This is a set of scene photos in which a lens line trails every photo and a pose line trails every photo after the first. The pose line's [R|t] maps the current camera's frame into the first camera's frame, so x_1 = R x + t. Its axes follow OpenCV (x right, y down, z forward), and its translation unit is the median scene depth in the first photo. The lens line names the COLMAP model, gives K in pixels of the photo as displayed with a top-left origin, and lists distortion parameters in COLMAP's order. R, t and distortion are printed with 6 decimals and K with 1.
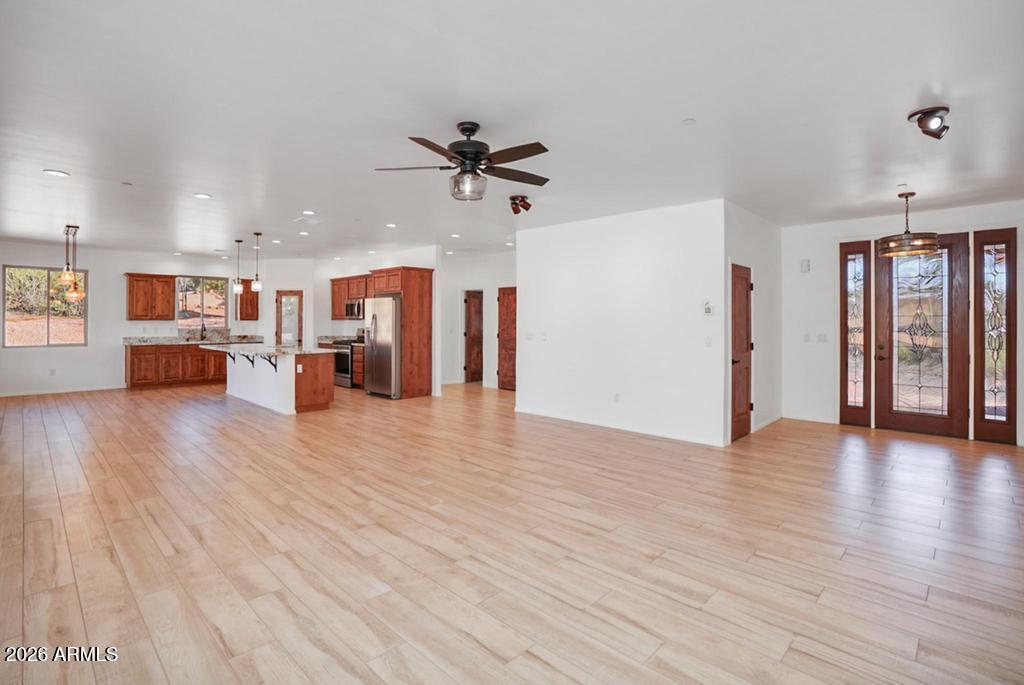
lens RADIAL K [[474.5, 0, 545.1], [0, 474.5, 320.7], [0, 0, 1]] dist [0.001226, 0.001261]
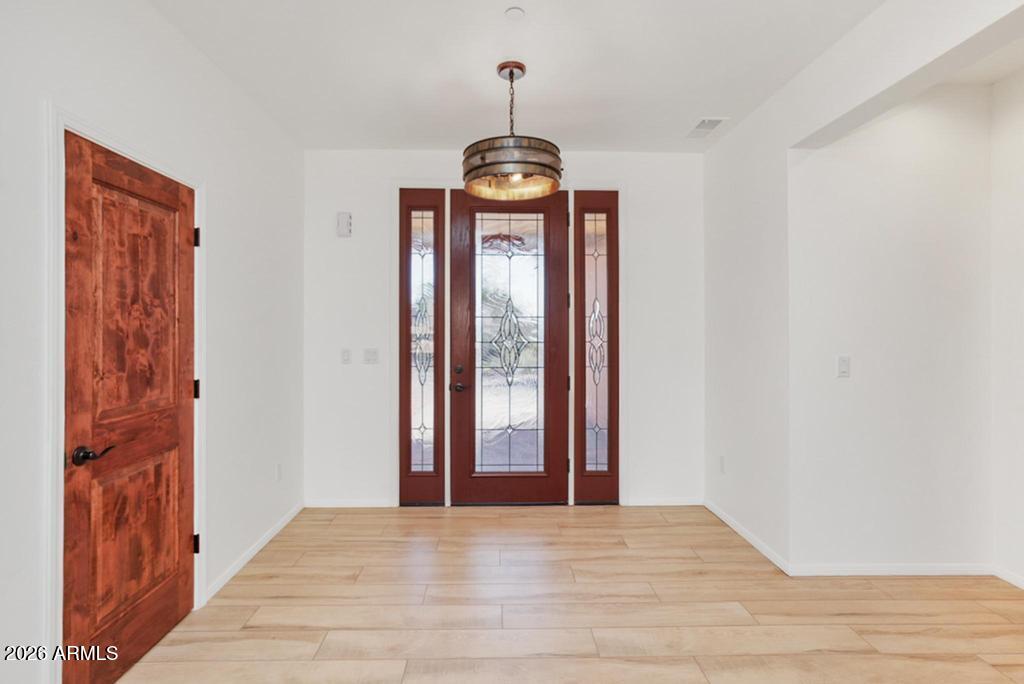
lens RADIAL K [[474.5, 0, 509.3], [0, 474.5, 331.4], [0, 0, 1]] dist [0.001226, 0.001261]
pose [[0.723052, -0.005525, 0.690772, 0.333723], [-0.001811, 0.999949, 0.009894, 0.002520], [-0.690791, -0.008405, 0.723005, 0.513981]]
